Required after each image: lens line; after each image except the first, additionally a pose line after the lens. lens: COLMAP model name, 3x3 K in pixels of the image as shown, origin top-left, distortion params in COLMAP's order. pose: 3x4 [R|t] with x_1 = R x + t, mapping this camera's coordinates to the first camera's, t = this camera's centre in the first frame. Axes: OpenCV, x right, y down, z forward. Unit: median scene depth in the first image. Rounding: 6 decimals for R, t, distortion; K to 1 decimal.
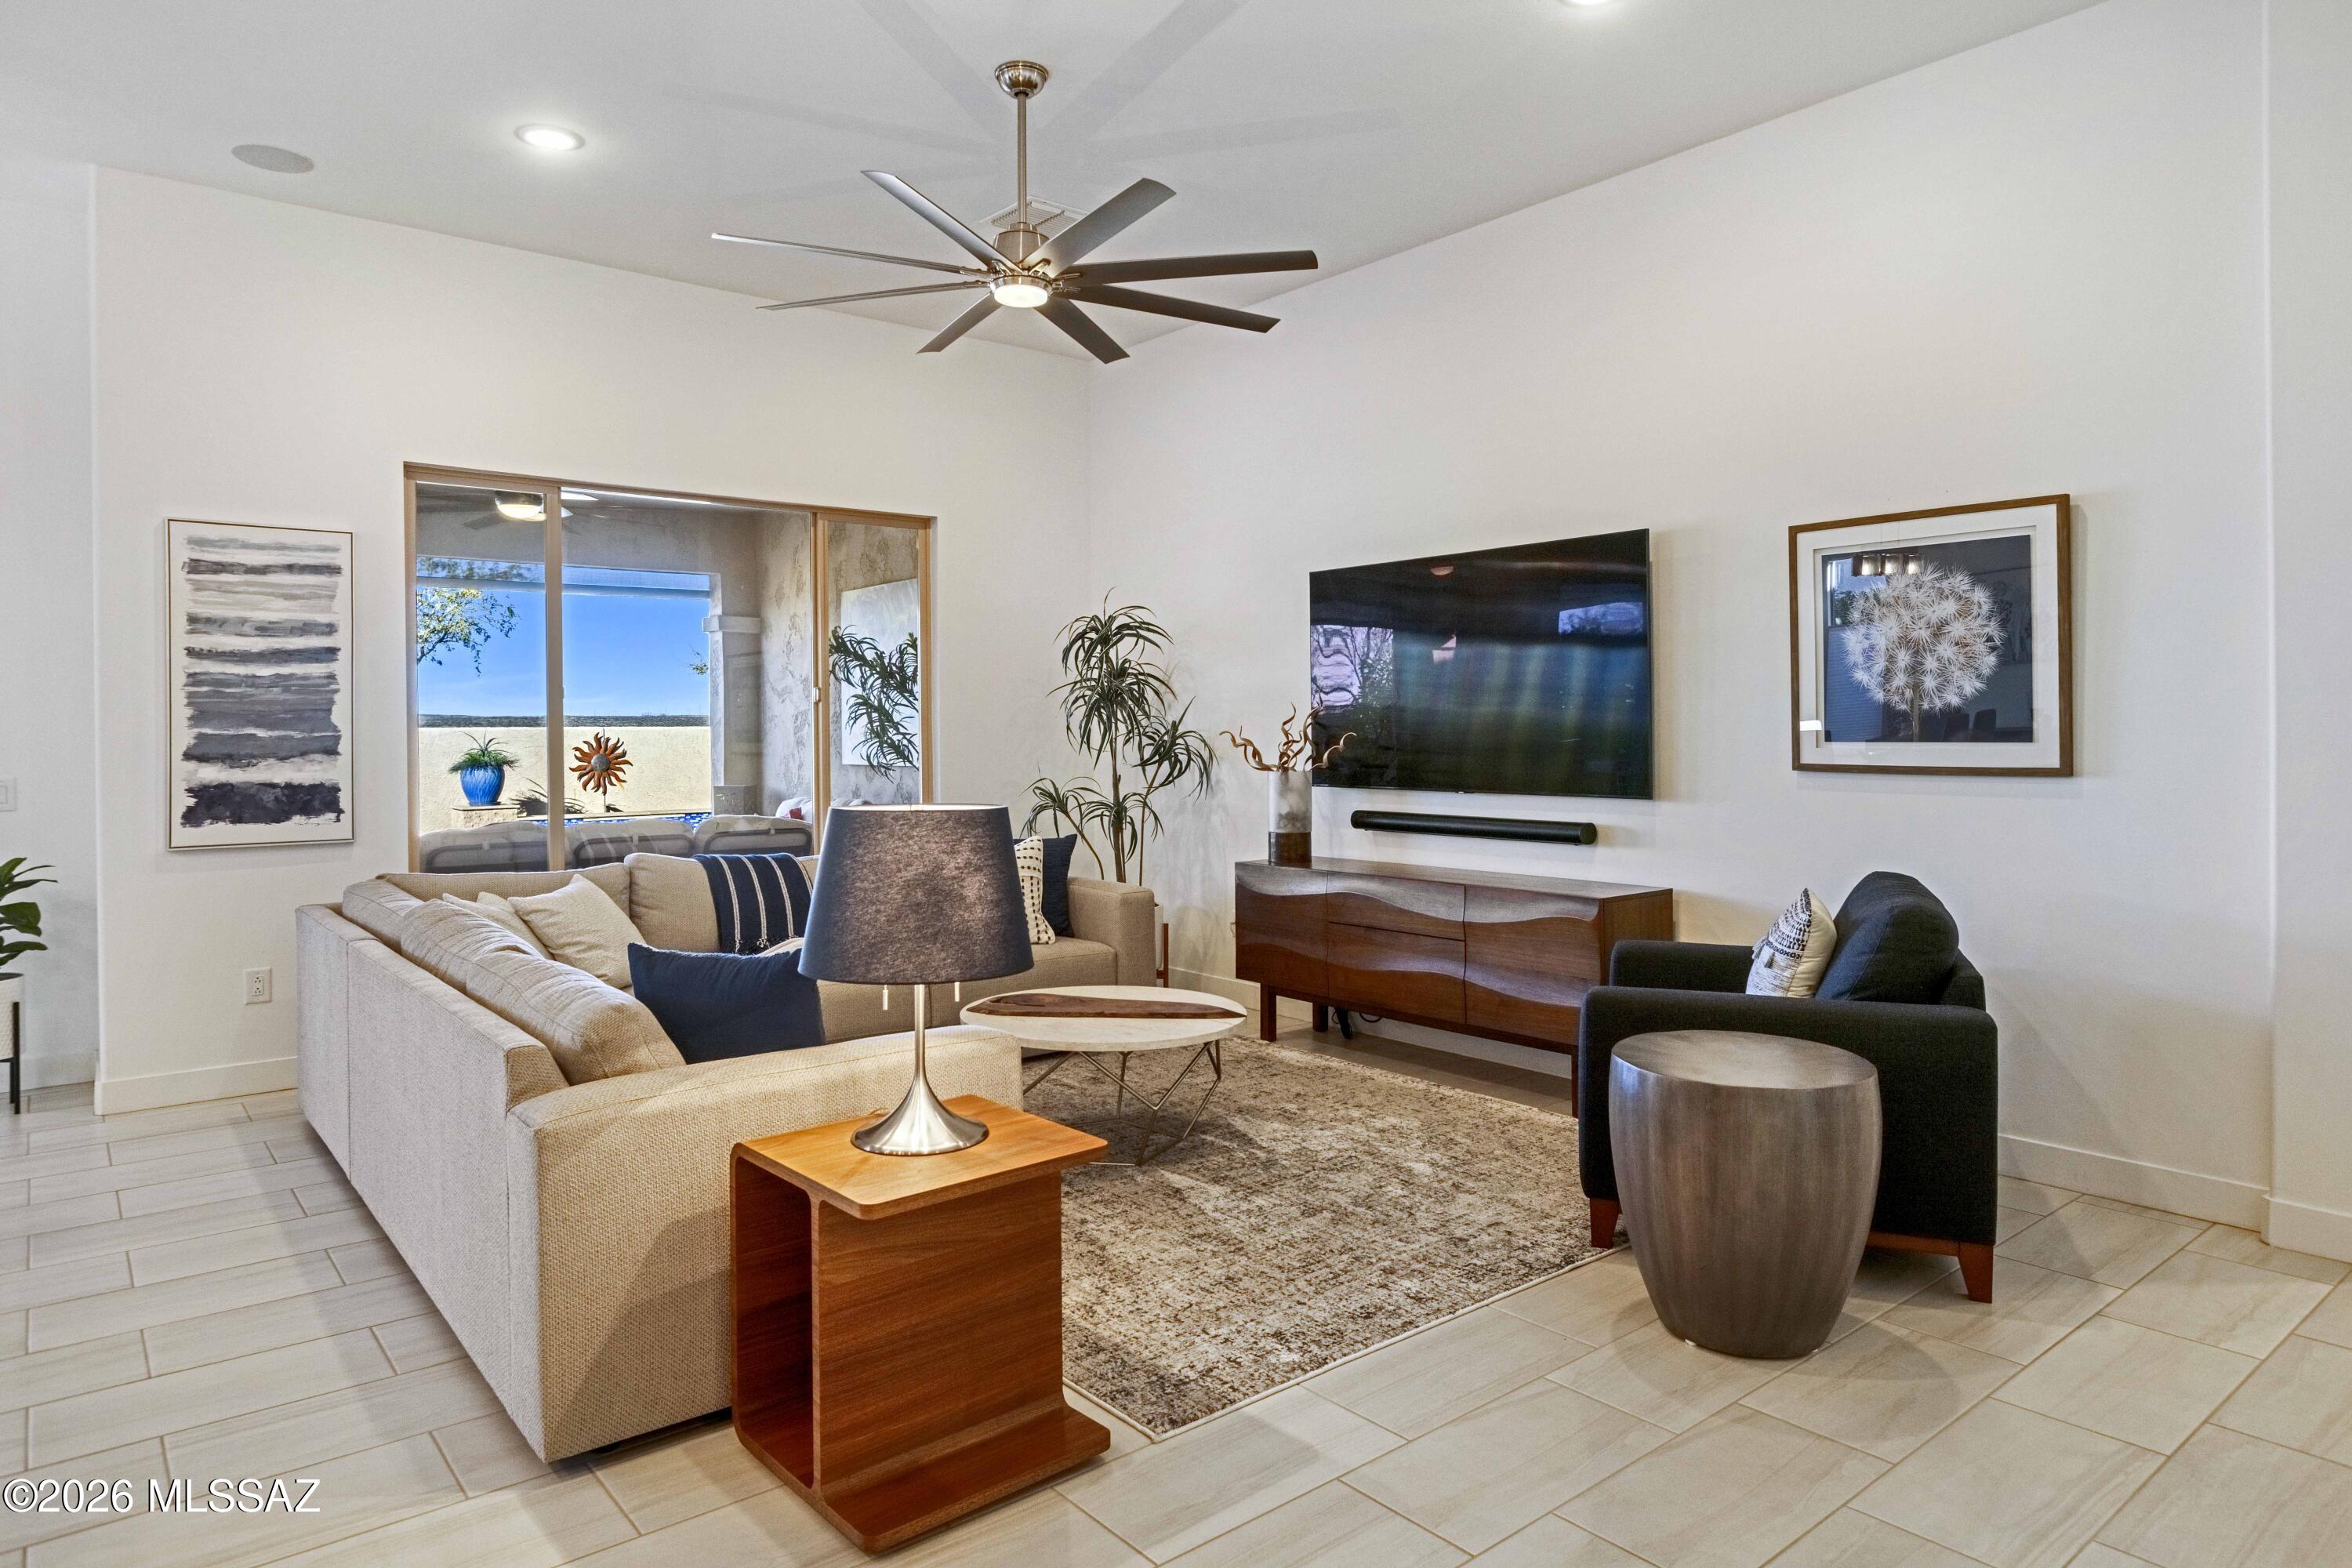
lens RADIAL K [[1400.5, 0, 1172.1], [0, 1400.5, 743.4], [0, 0, 1]] dist [-0.006686, -0.001925]
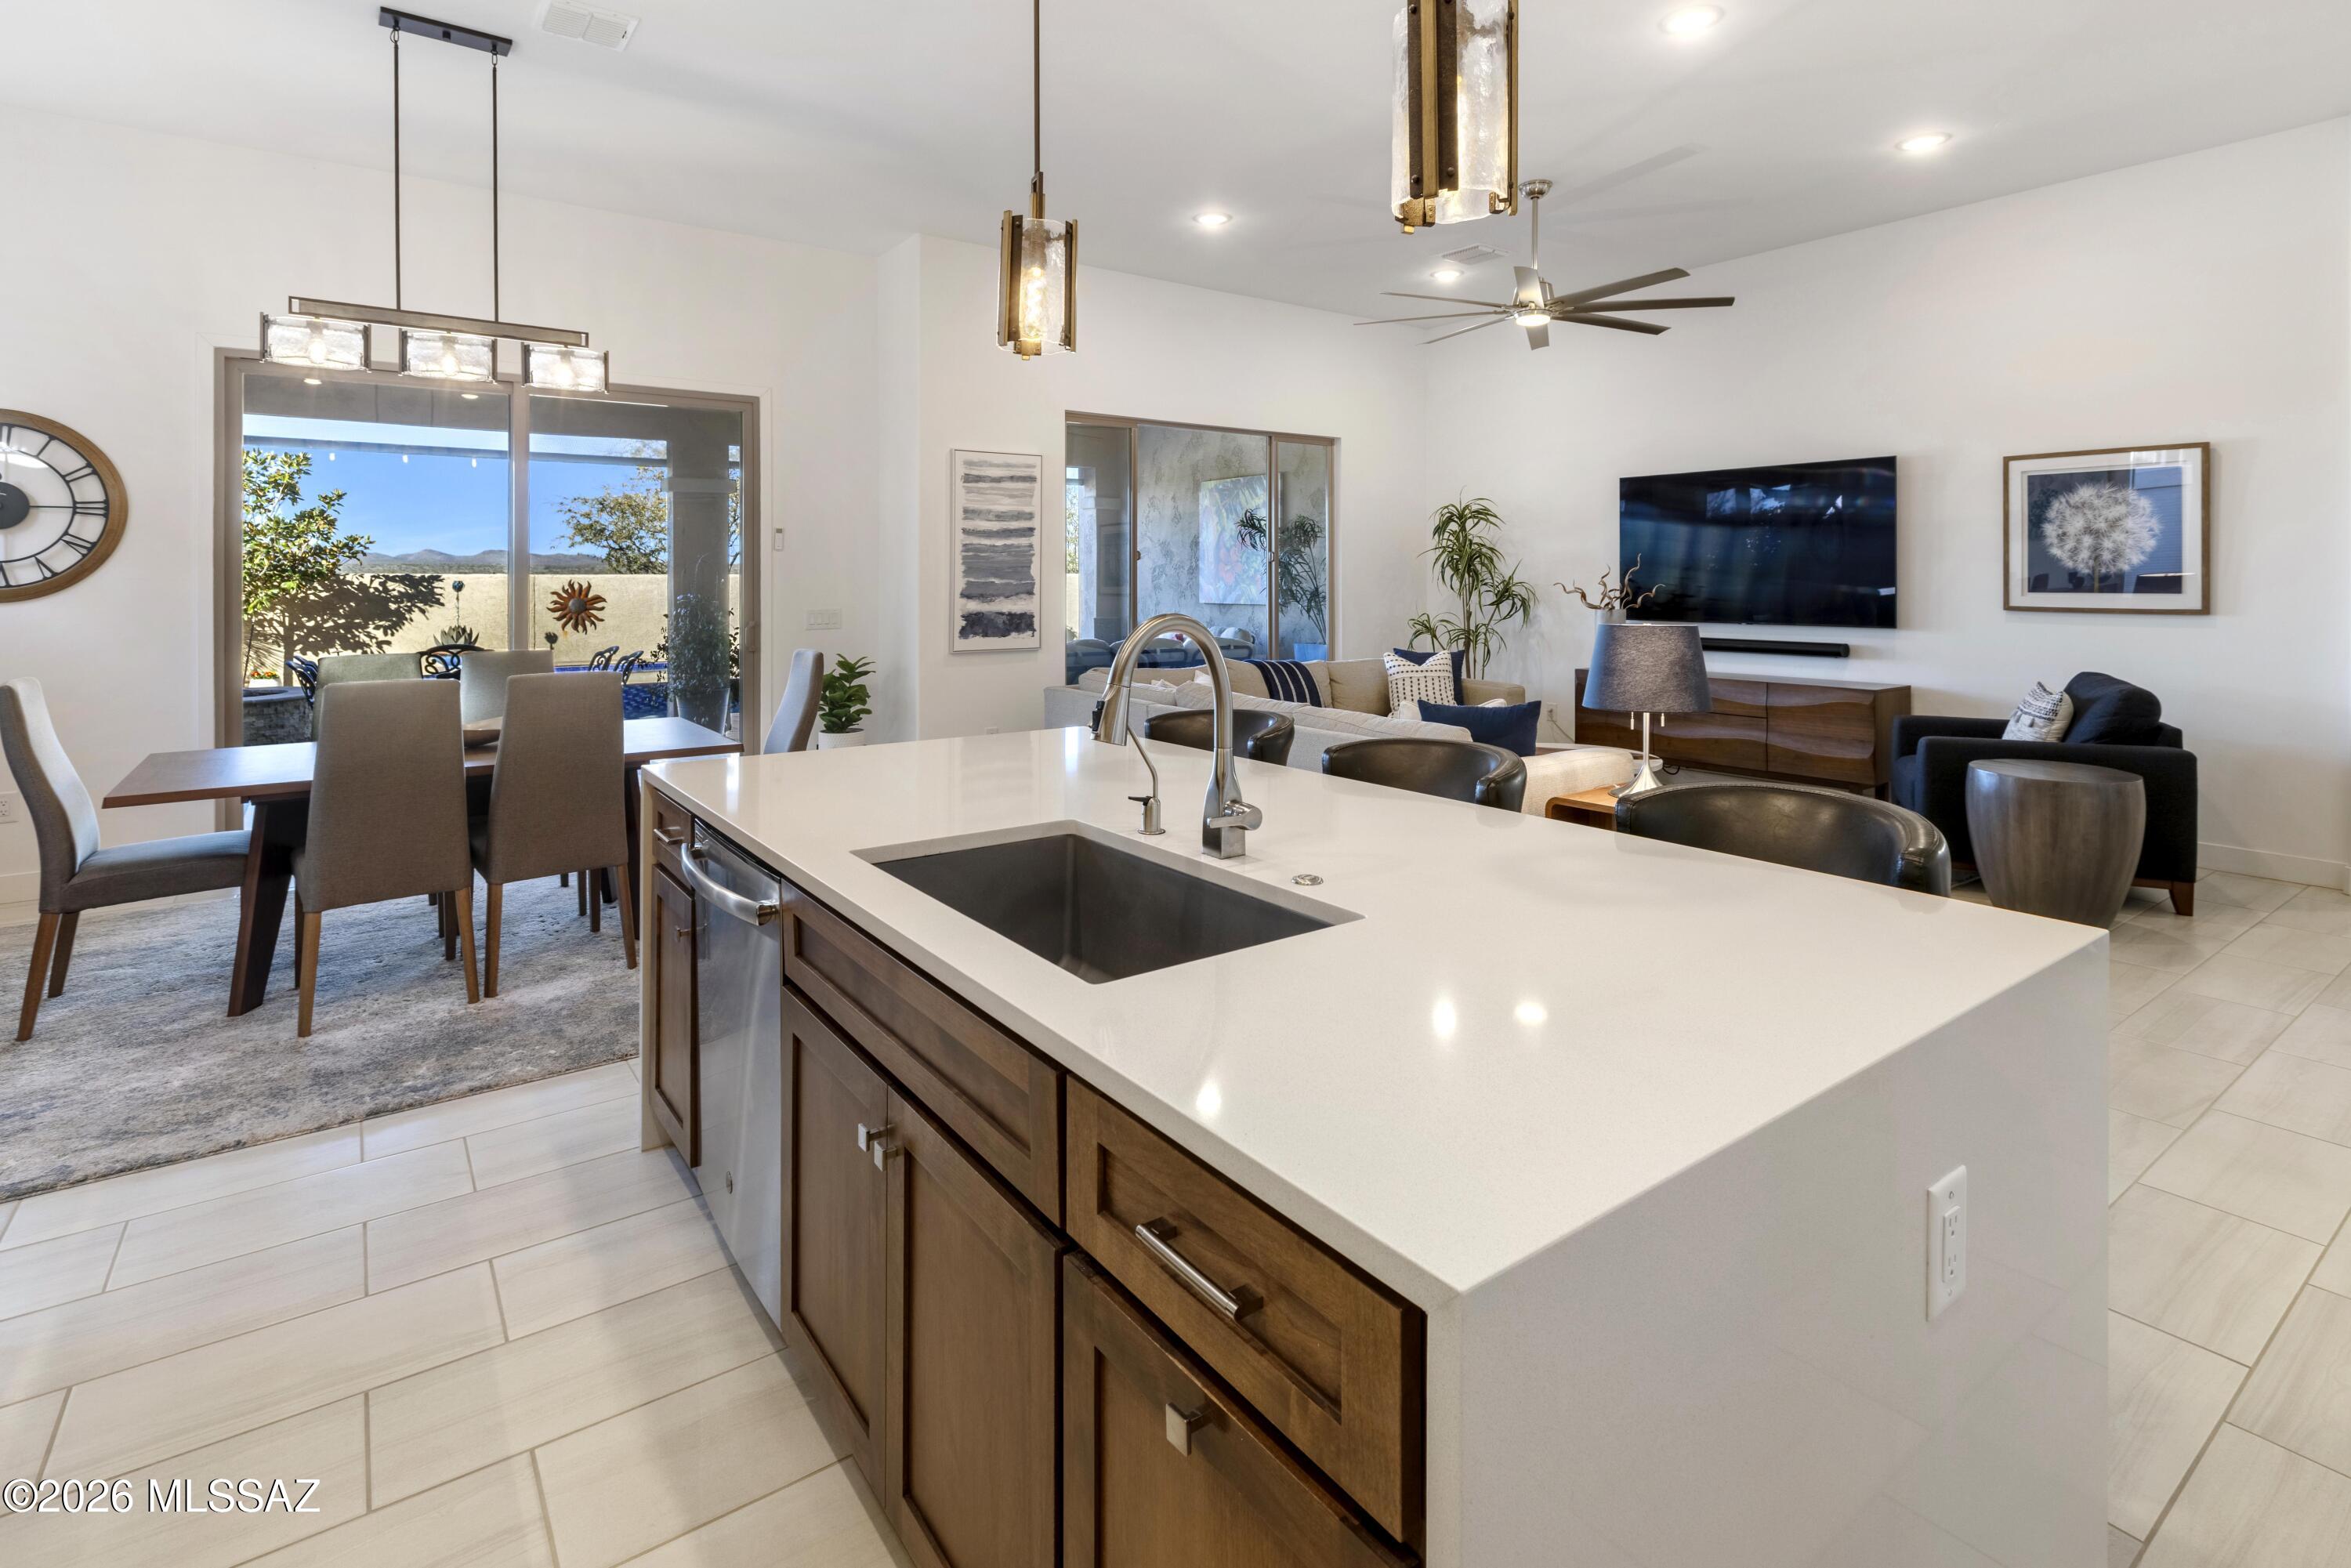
lens RADIAL K [[1136.3, 0, 1183.5], [0, 1136.3, 585.4], [0, 0, 1]] dist [0.014421, -0.012814]
pose [[0.998771, 0.005525, -0.049261, -0.383600], [-0.005659, 0.999981, -0.002583, -0.000139], [0.049246, 0.002859, 0.998783, -0.308031]]
